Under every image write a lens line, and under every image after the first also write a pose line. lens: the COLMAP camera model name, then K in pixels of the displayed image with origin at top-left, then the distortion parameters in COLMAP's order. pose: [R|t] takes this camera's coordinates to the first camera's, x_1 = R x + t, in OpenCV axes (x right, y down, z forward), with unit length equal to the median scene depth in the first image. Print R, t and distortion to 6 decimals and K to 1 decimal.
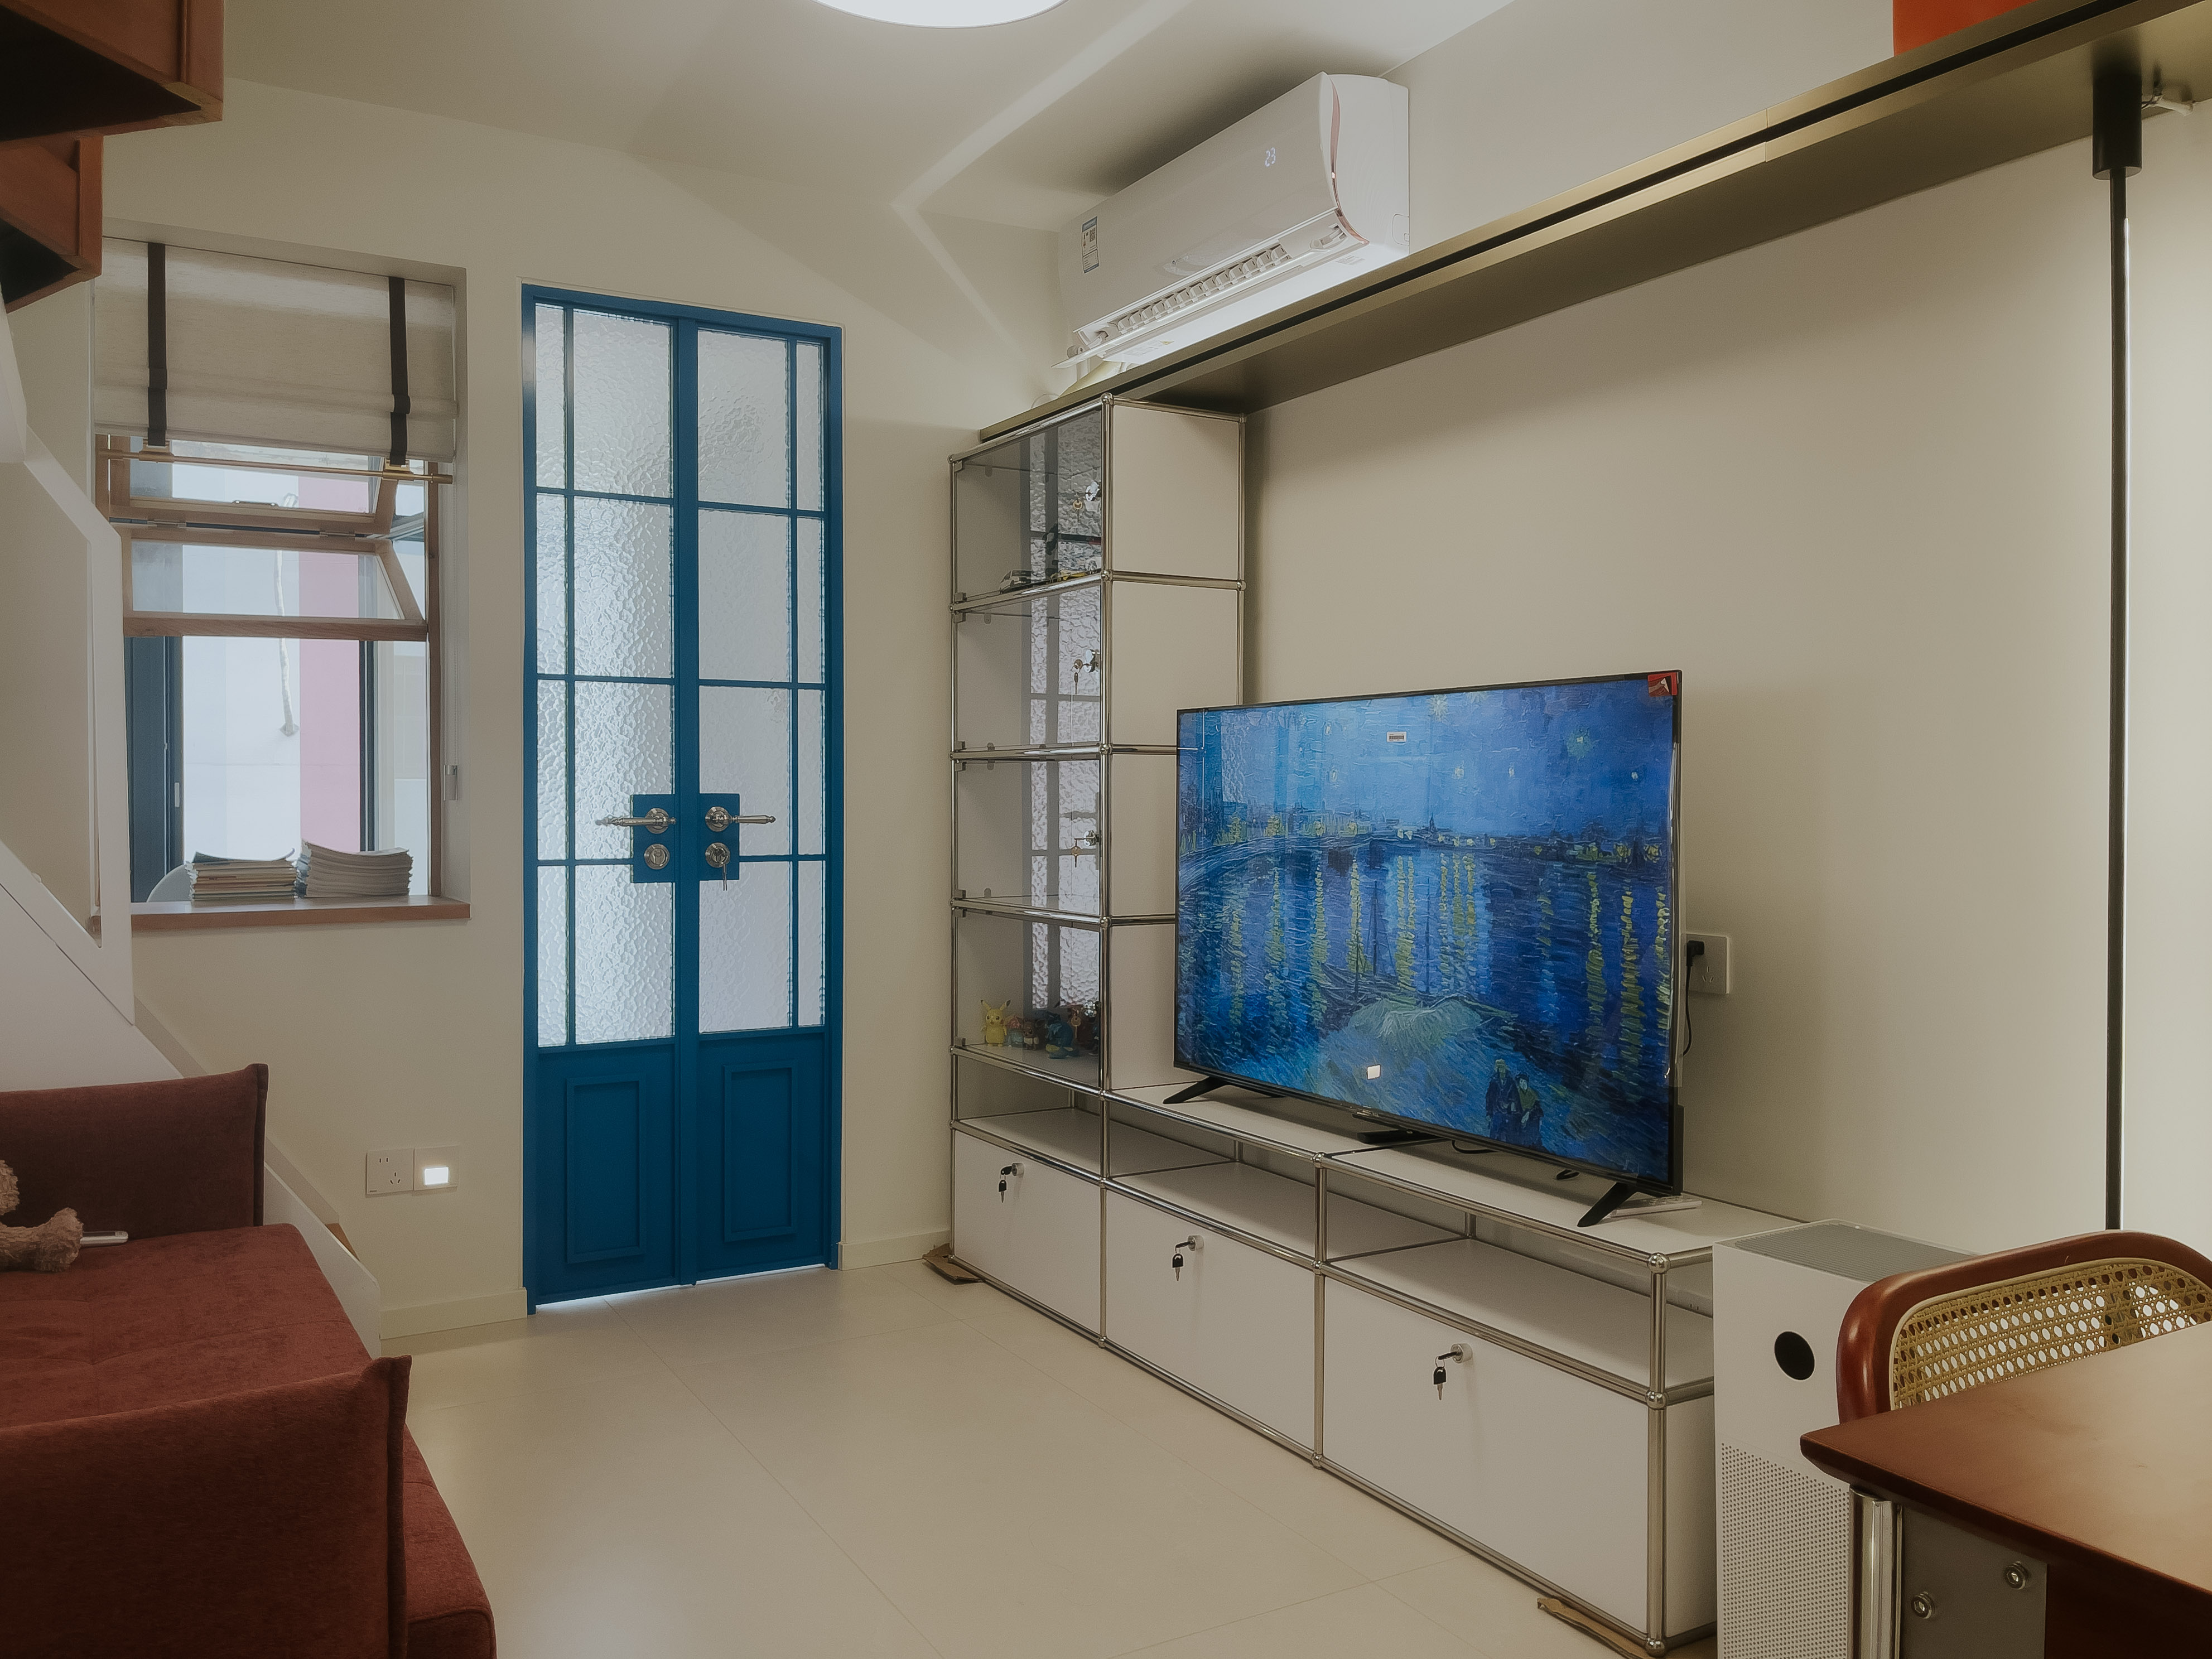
lens RADIAL K [[1706.0, 0, 1110.4], [0, 1706.0, 822.0], [0, 0, 1]] dist [0.038576, -0.045416]
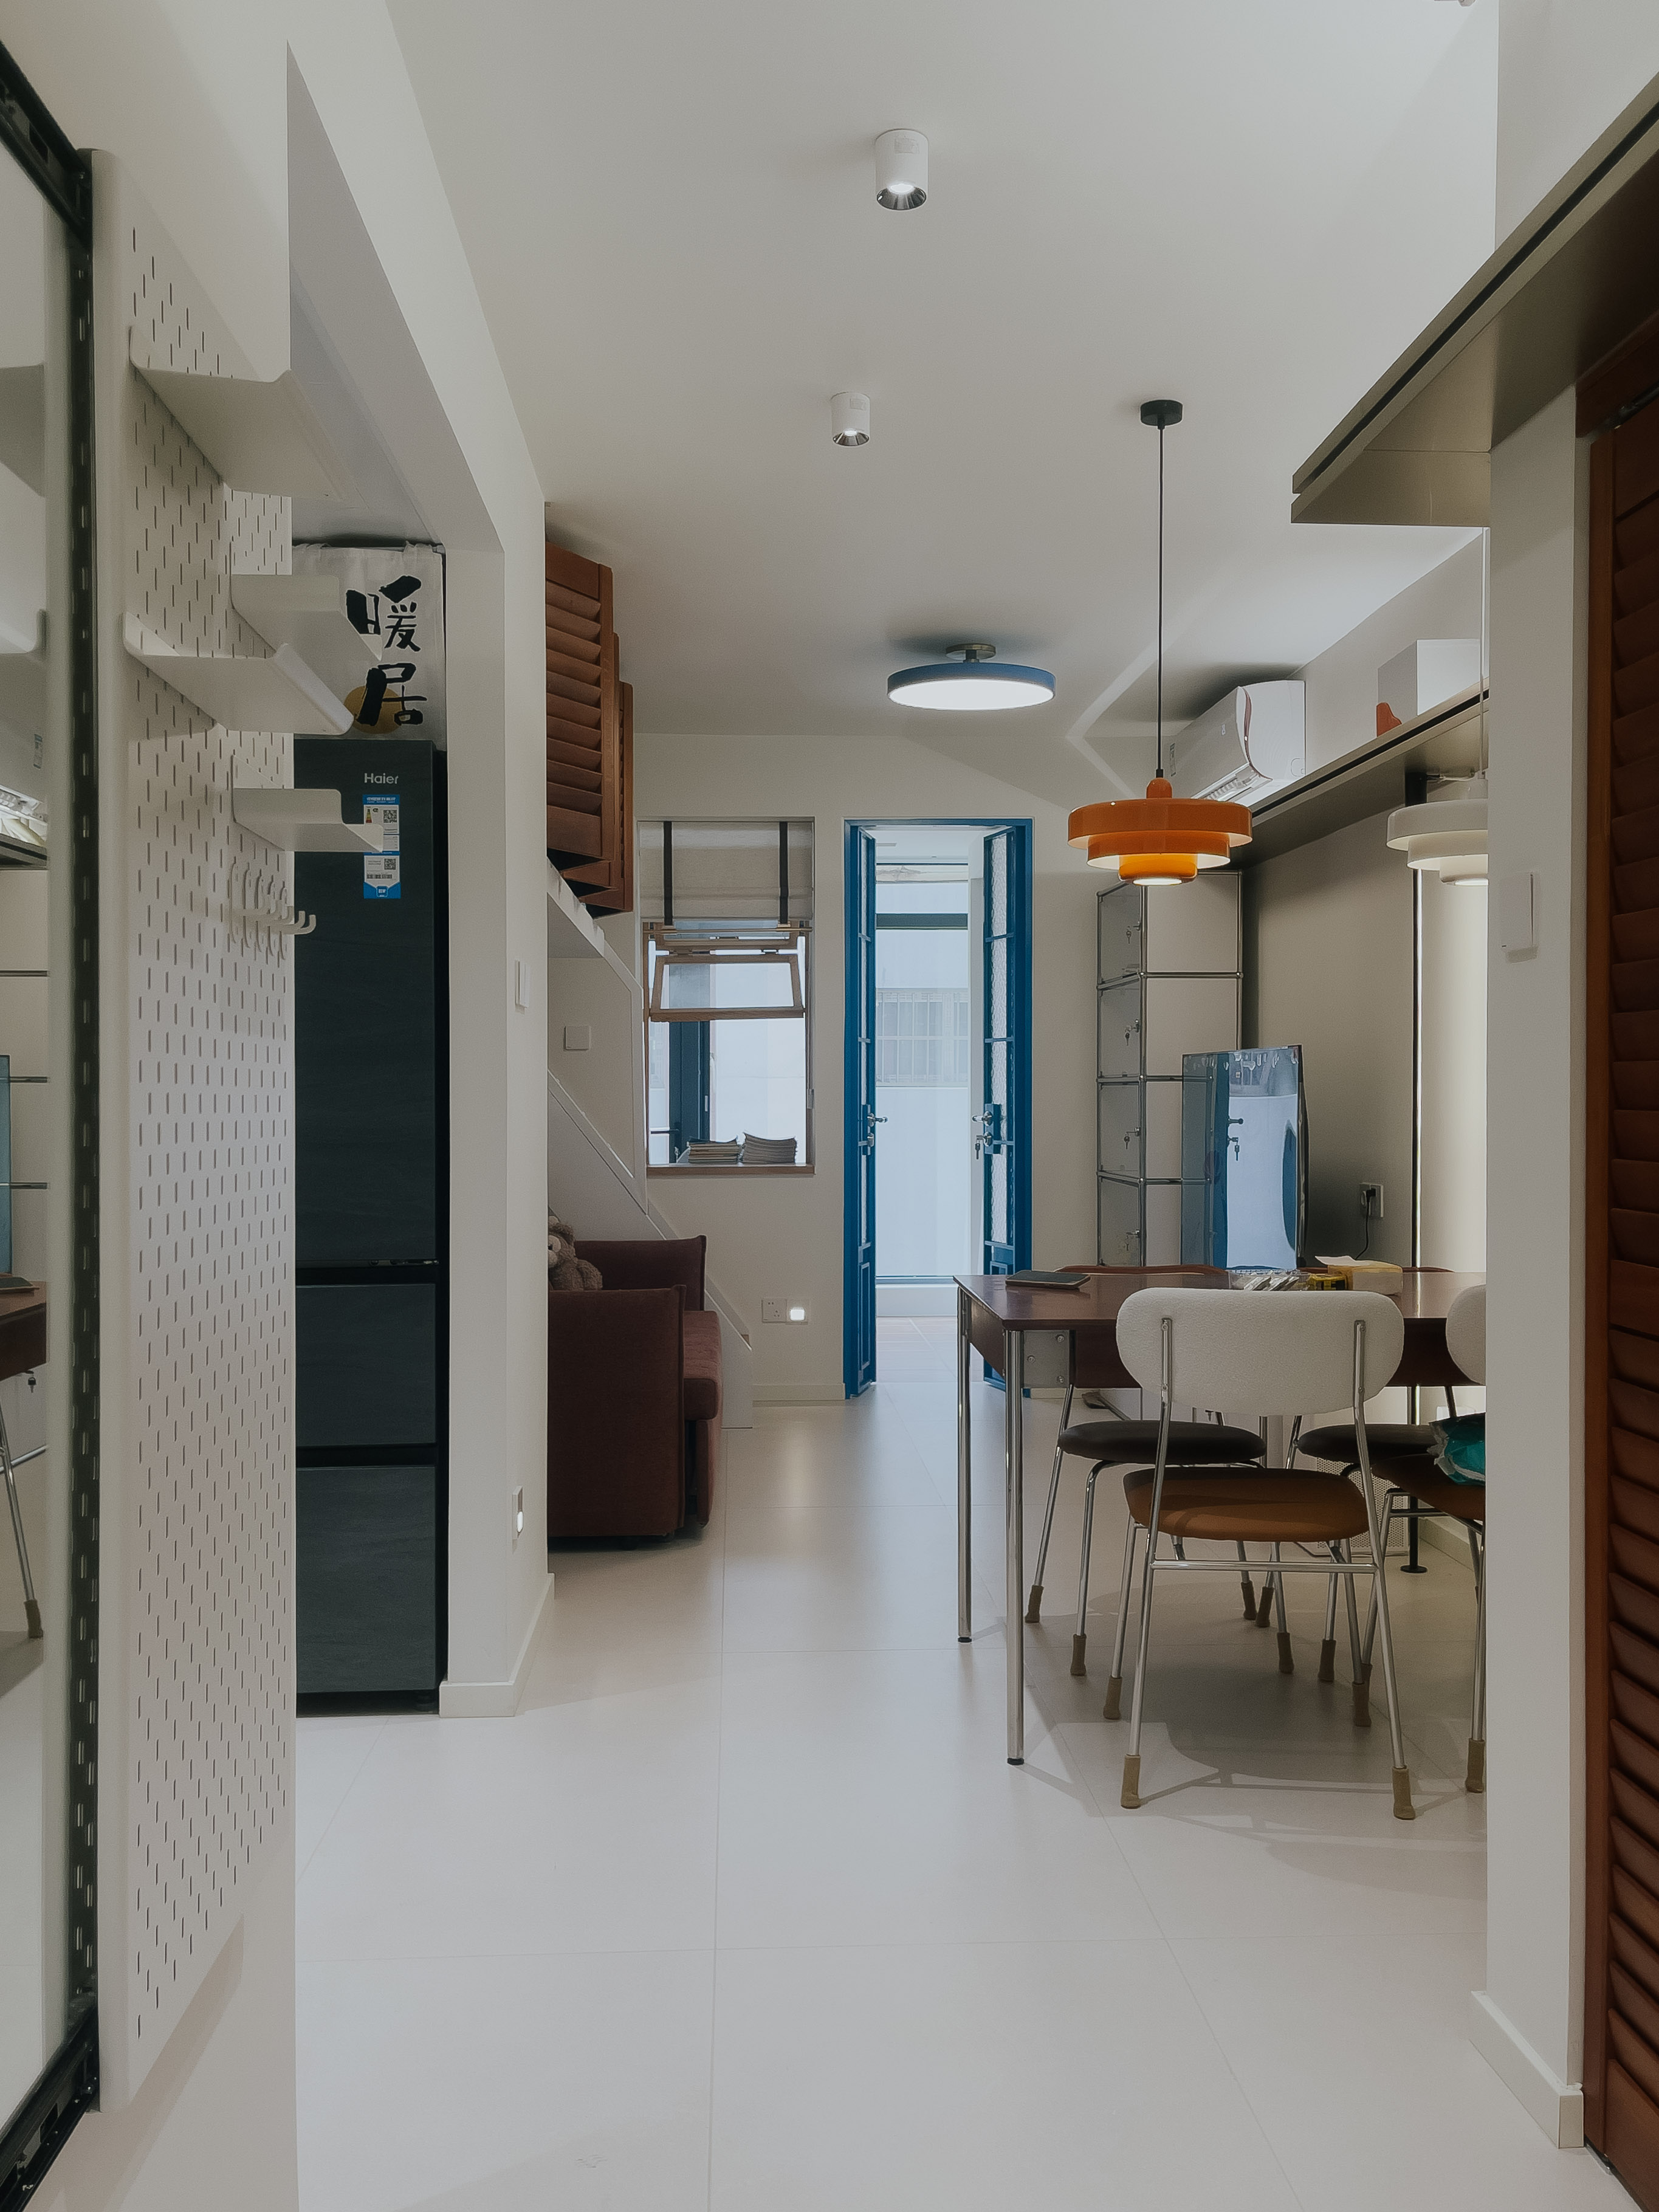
lens RADIAL K [[1930.1, 0, 785.7], [0, 1930.1, 1169.1], [0, 0, 1]] dist [0.040982, -0.030876]
pose [[0.881158, 0.014770, -0.472591, 0.573638], [-0.004409, 0.999725, 0.023023, 0.004564], [0.472802, -0.018203, 0.880981, -0.829769]]
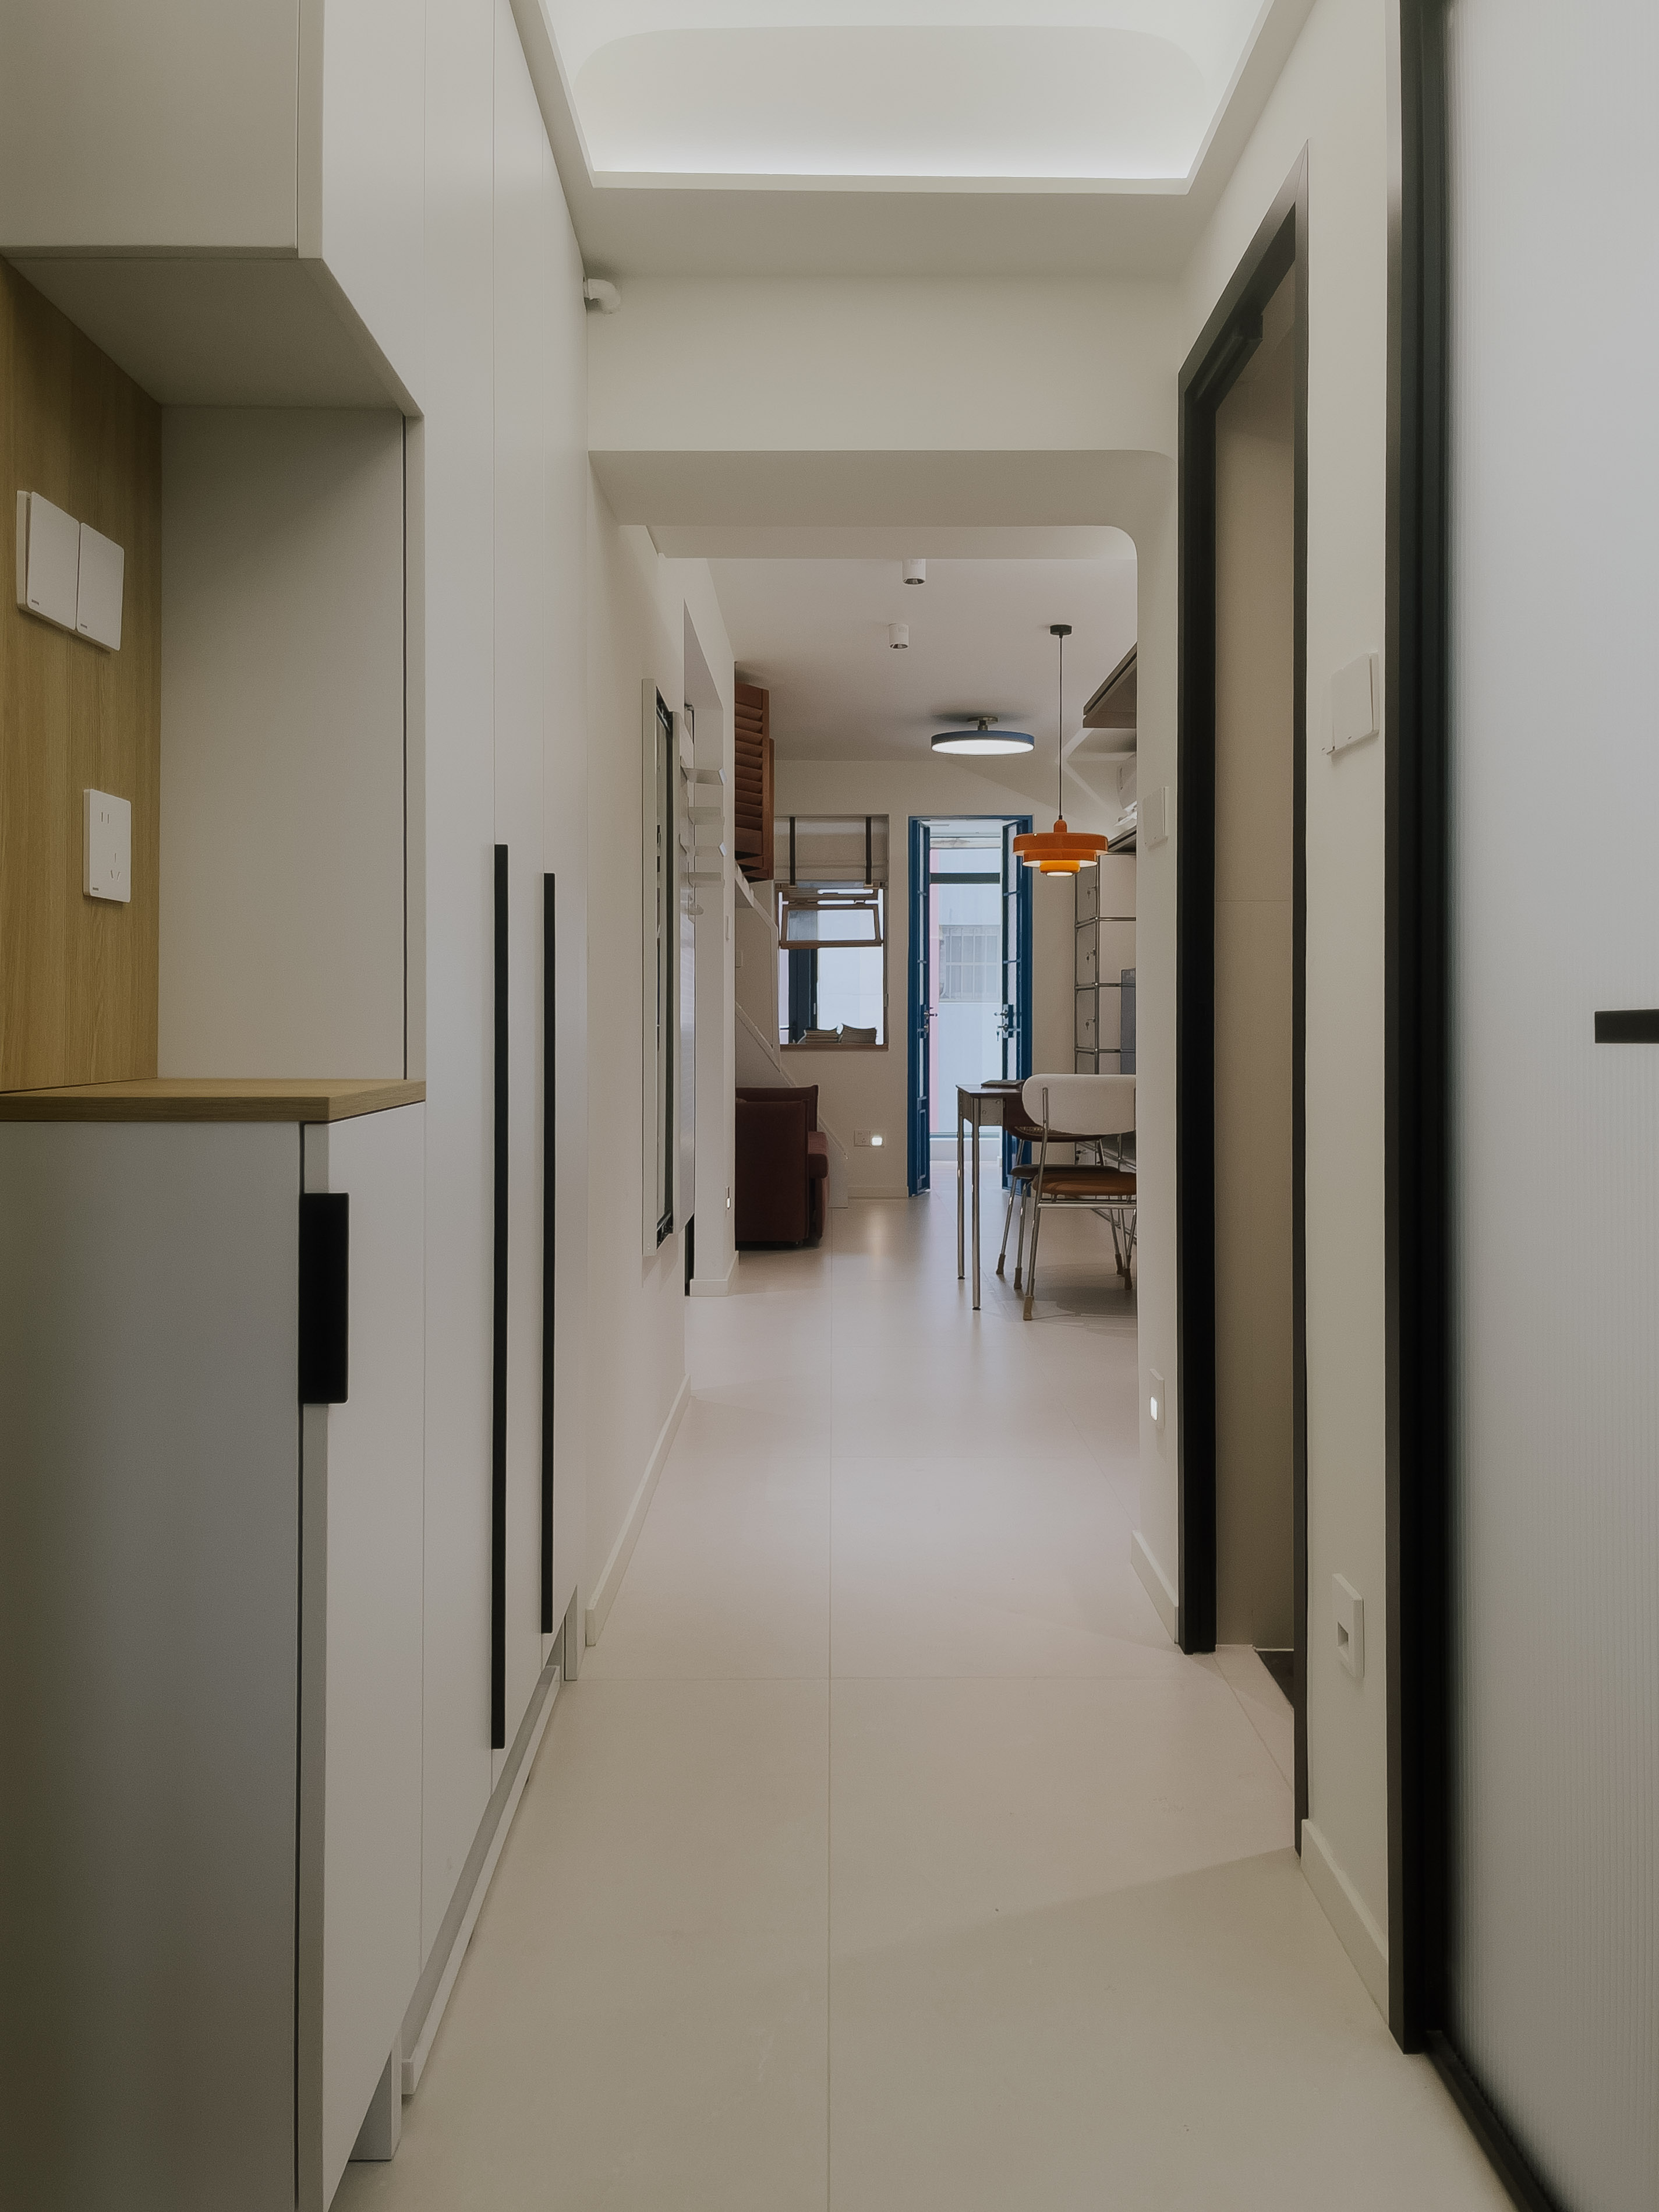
lens RADIAL K [[1705.9, 0, 835.1], [0, 1705.9, 1108.8], [0, 0, 1]] dist [0.038576, -0.045416]
pose [[0.869576, 0.023829, -0.493223, 0.924682], [-0.005452, 0.999237, 0.038662, 0.047317], [0.493768, -0.030931, 0.869043, -1.460231]]
